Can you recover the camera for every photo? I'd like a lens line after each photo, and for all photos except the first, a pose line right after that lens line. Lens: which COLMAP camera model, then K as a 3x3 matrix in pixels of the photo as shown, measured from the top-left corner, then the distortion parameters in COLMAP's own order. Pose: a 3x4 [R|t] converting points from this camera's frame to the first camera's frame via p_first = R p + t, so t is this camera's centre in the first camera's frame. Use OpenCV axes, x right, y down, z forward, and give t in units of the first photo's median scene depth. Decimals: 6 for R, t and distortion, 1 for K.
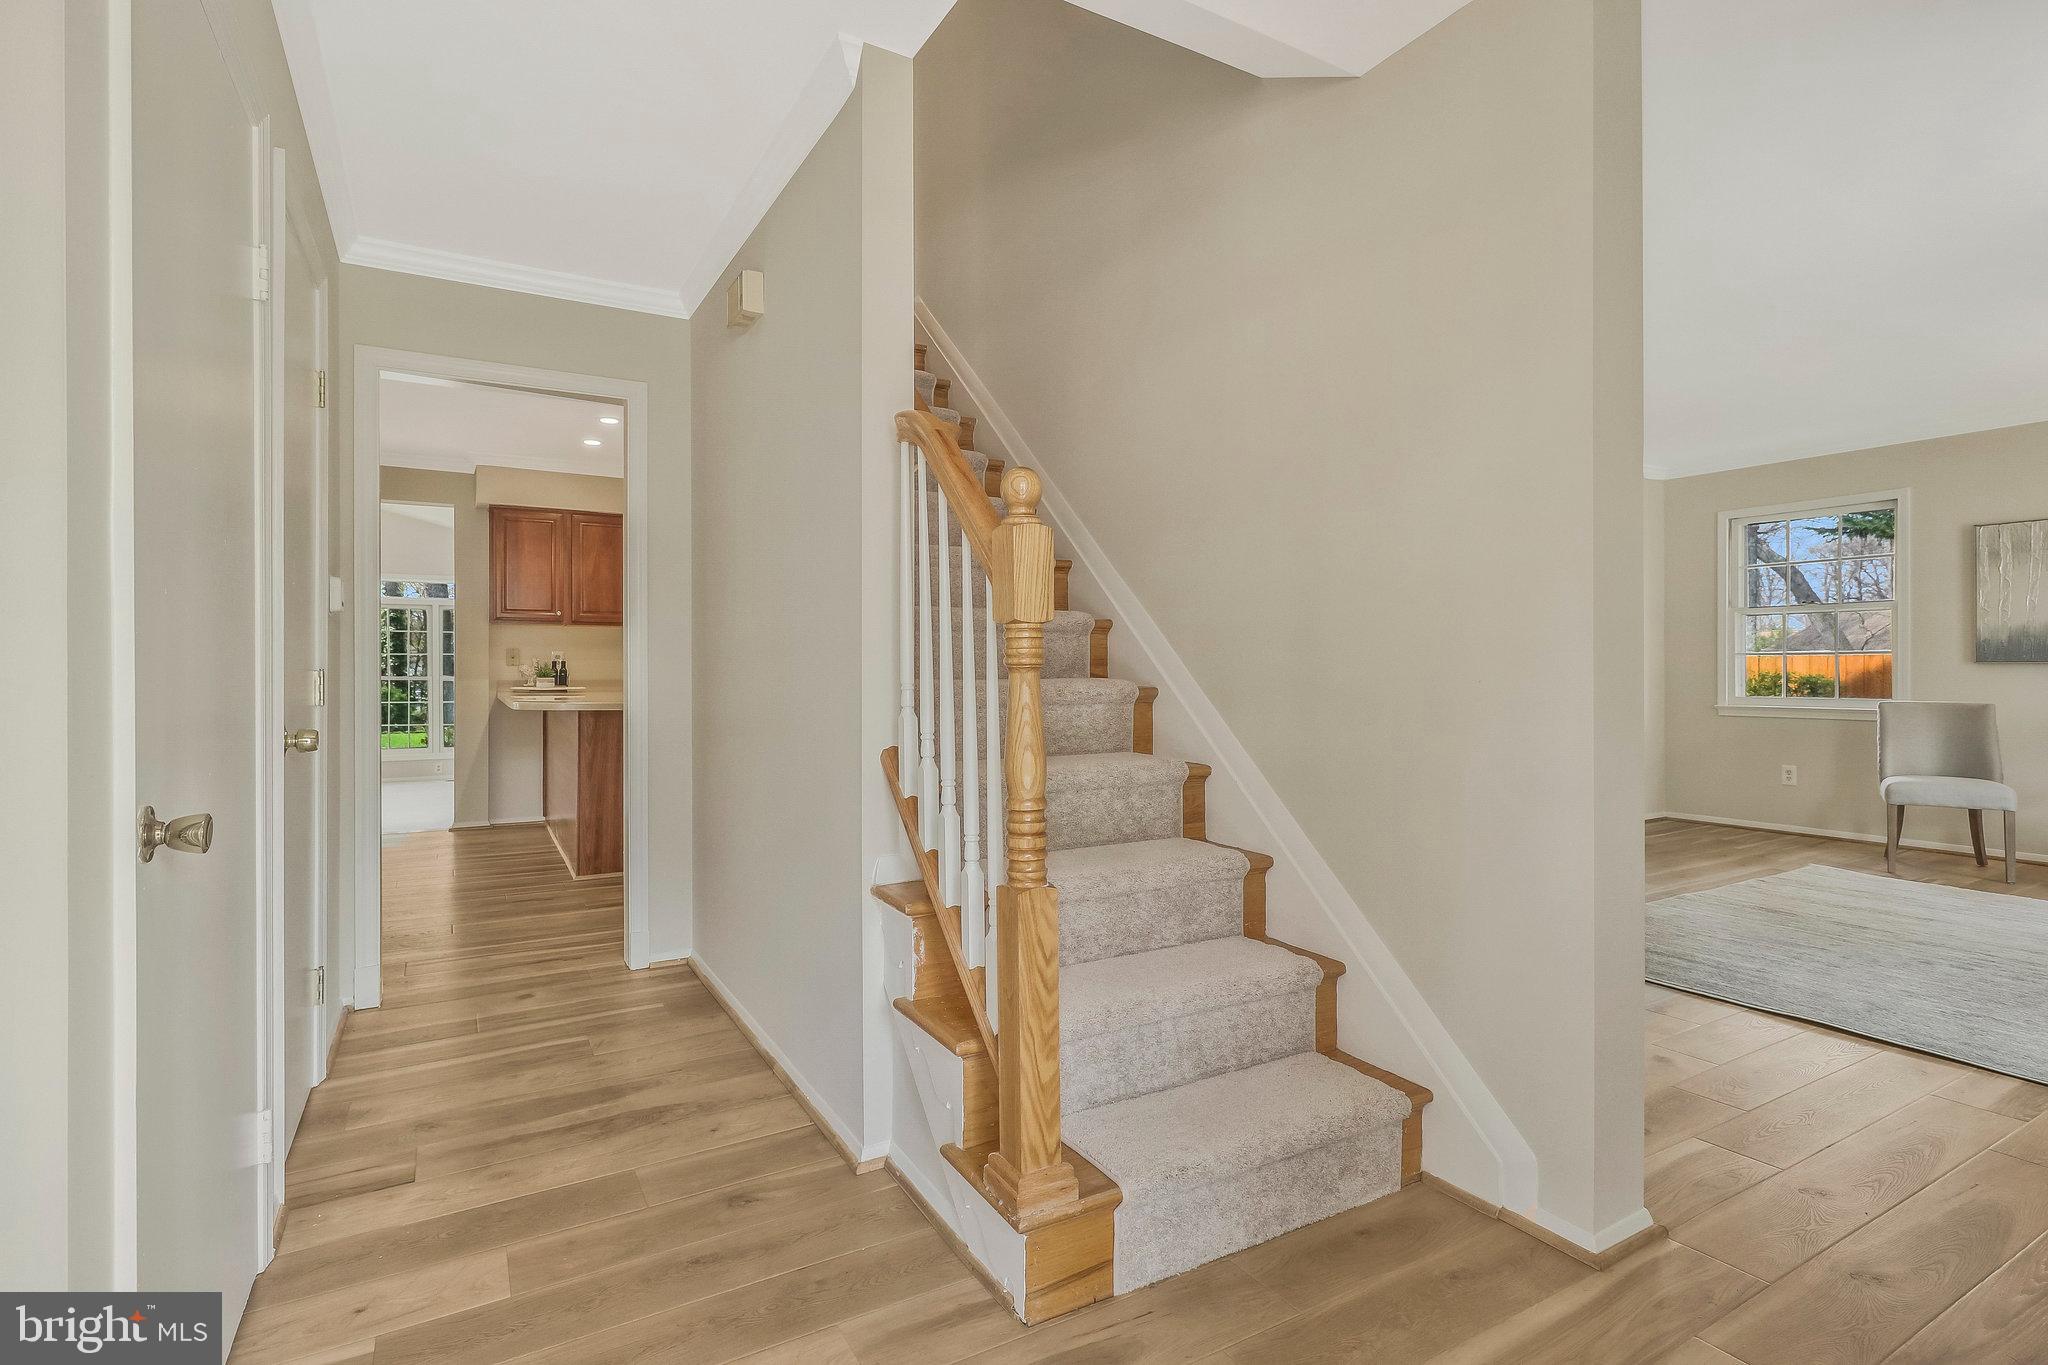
lens RADIAL K [[999.1, 0, 1031.1], [0, 999.1, 664.5], [0, 0, 1]] dist [0.003974, -0.001096]
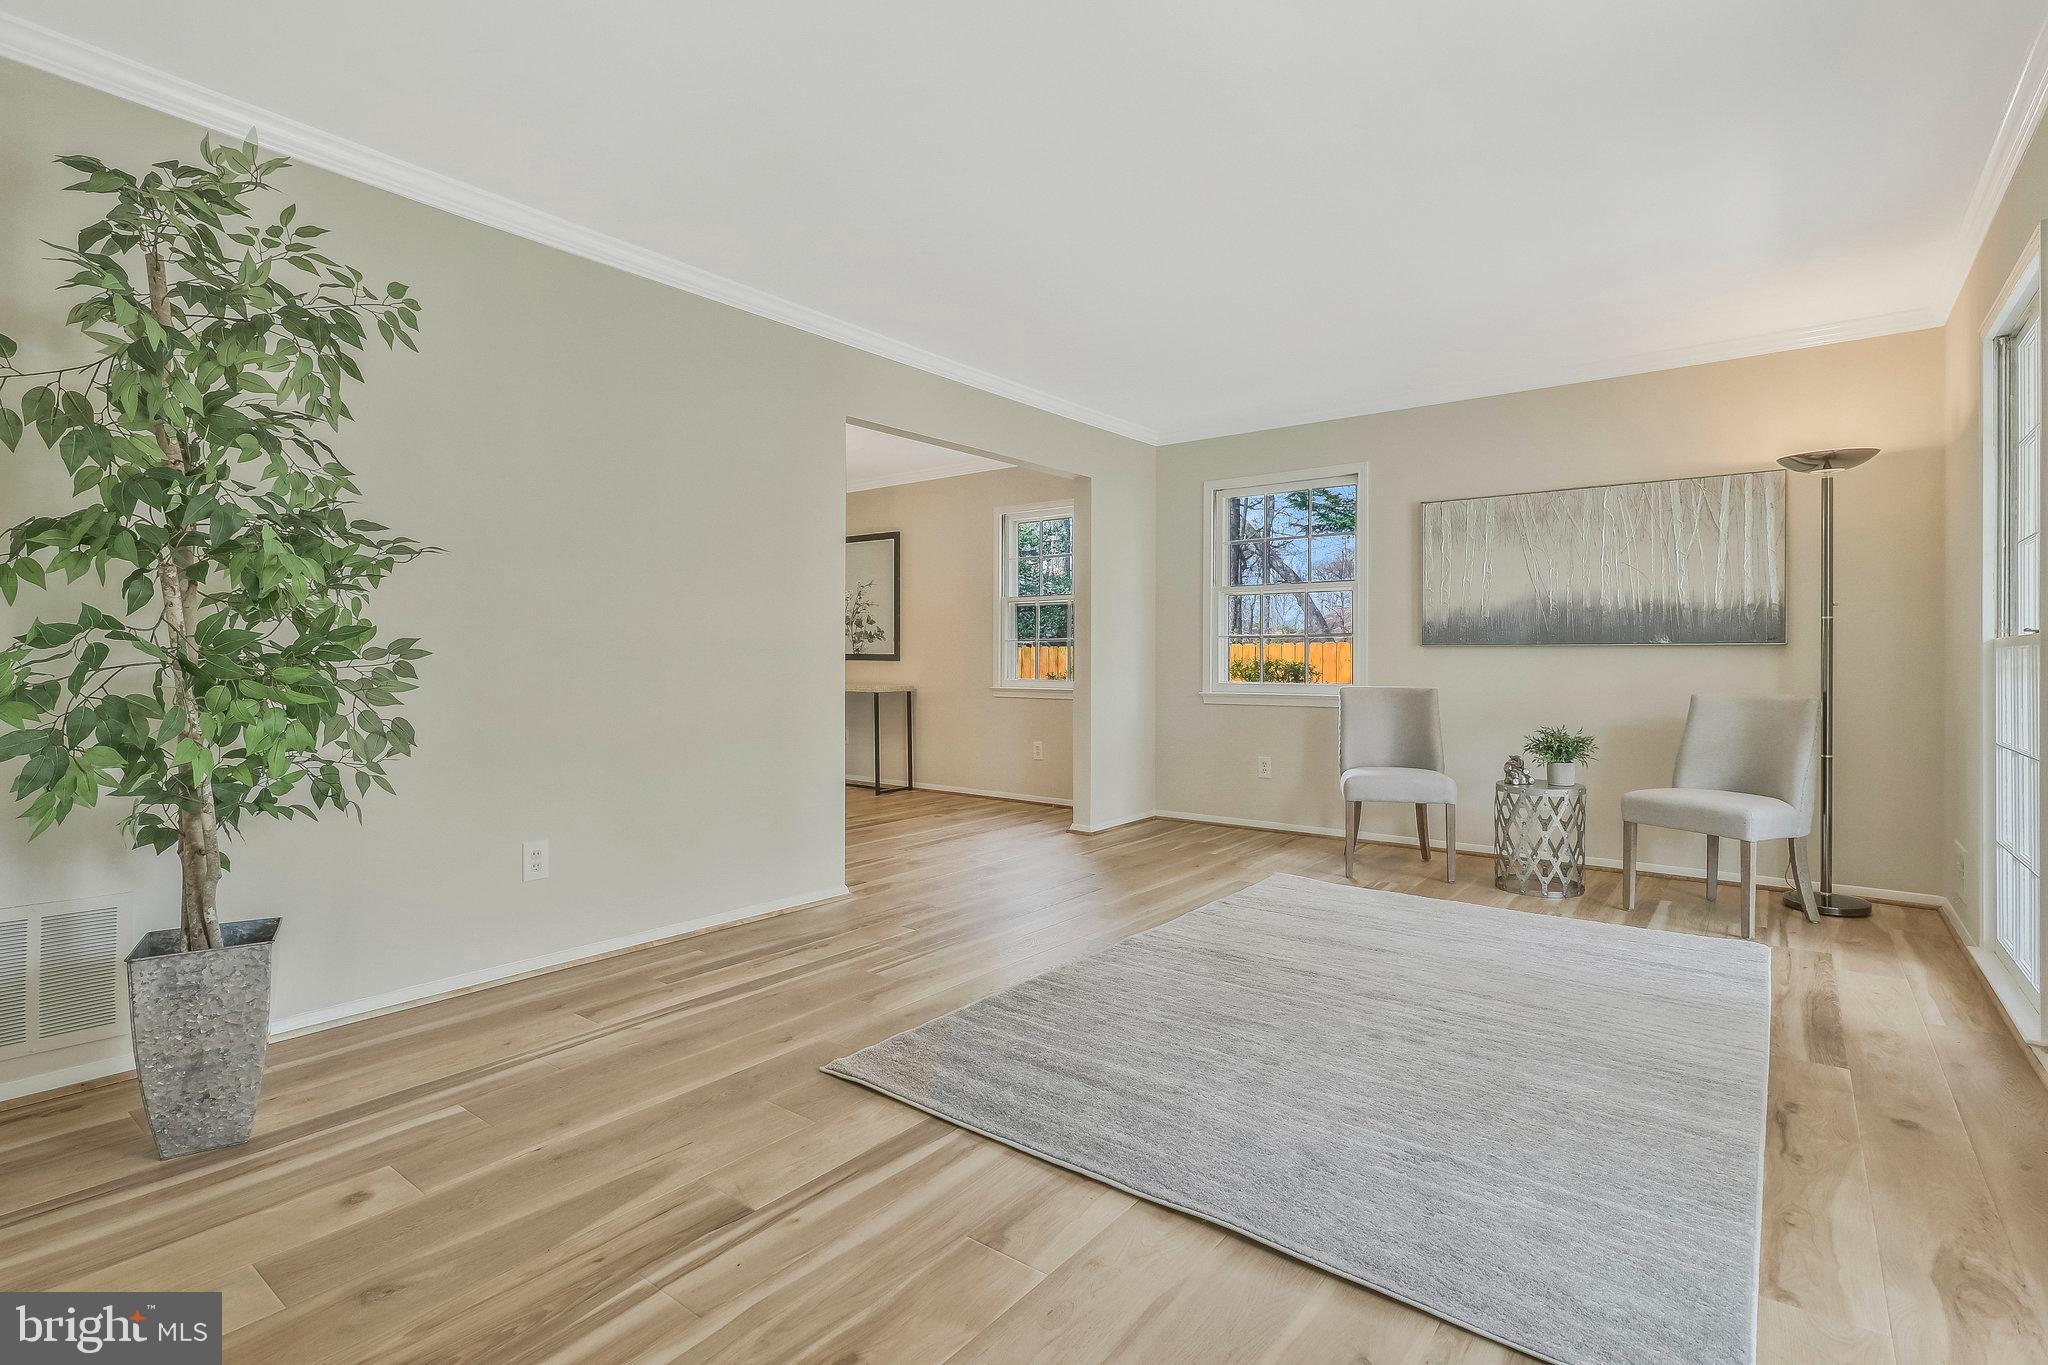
lens RADIAL K [[958.7, 0, 1042.9], [0, 958.7, 649.8], [0, 0, 1]] dist [0.007872, -0.002672]
pose [[0.926189, 0.008369, 0.376967, 0.264738], [-0.005792, 0.999951, -0.007969, 0.011145], [-0.377016, 0.005197, 0.926192, 0.289990]]
